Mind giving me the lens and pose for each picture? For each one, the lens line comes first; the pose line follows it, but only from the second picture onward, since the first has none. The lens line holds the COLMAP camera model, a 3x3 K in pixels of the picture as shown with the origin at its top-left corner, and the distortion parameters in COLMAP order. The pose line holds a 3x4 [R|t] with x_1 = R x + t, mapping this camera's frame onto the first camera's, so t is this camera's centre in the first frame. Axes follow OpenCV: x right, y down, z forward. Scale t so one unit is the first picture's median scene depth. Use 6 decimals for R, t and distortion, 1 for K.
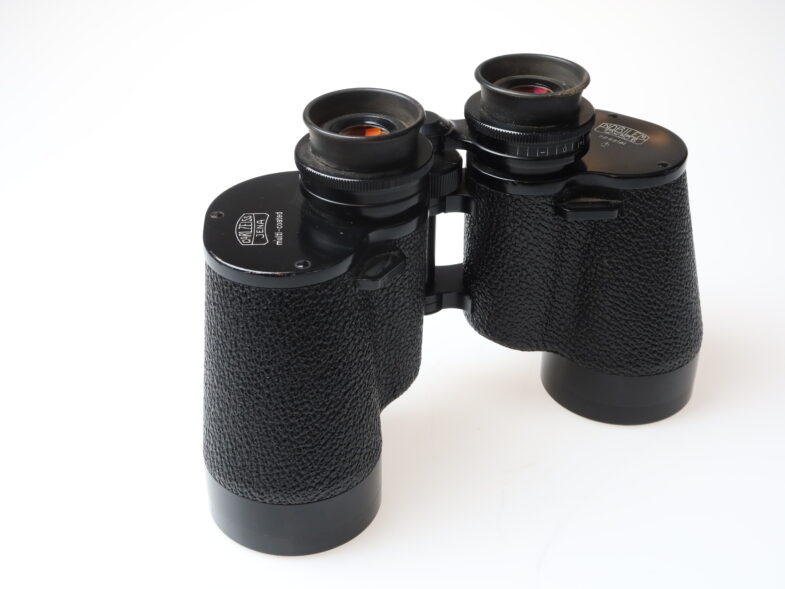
lens RADIAL K [[1394.6, 0, 392.5], [0, 1394.6, 294.5], [0, 0, 1]] dist [-0.011479, -0.093948]
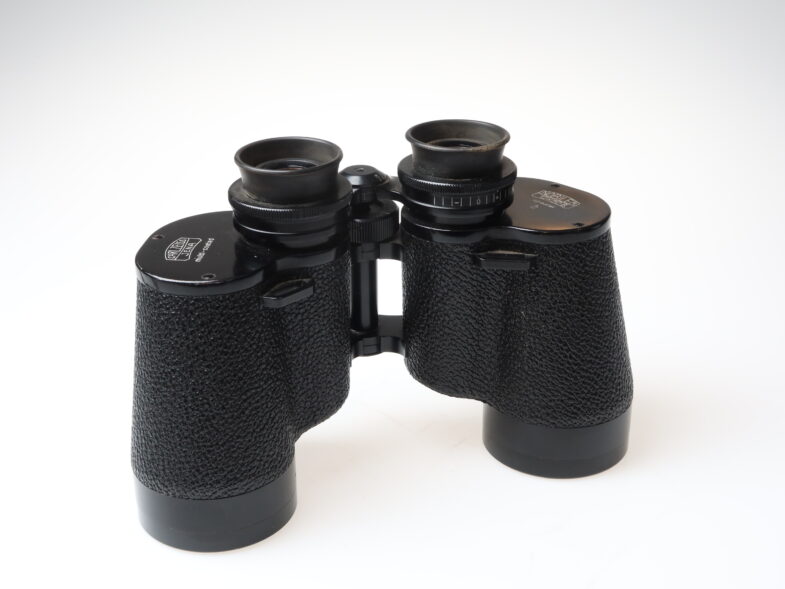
lens RADIAL K [[1394.6, 0, 392.5], [0, 1394.6, 294.5], [0, 0, 1]] dist [-0.011479, -0.093948]
pose [[0.978925, 0.063917, -0.193962, 0.270743], [-0.088953, 0.988382, -0.123239, 0.106498], [0.183832, 0.137895, 0.973237, -0.059996]]
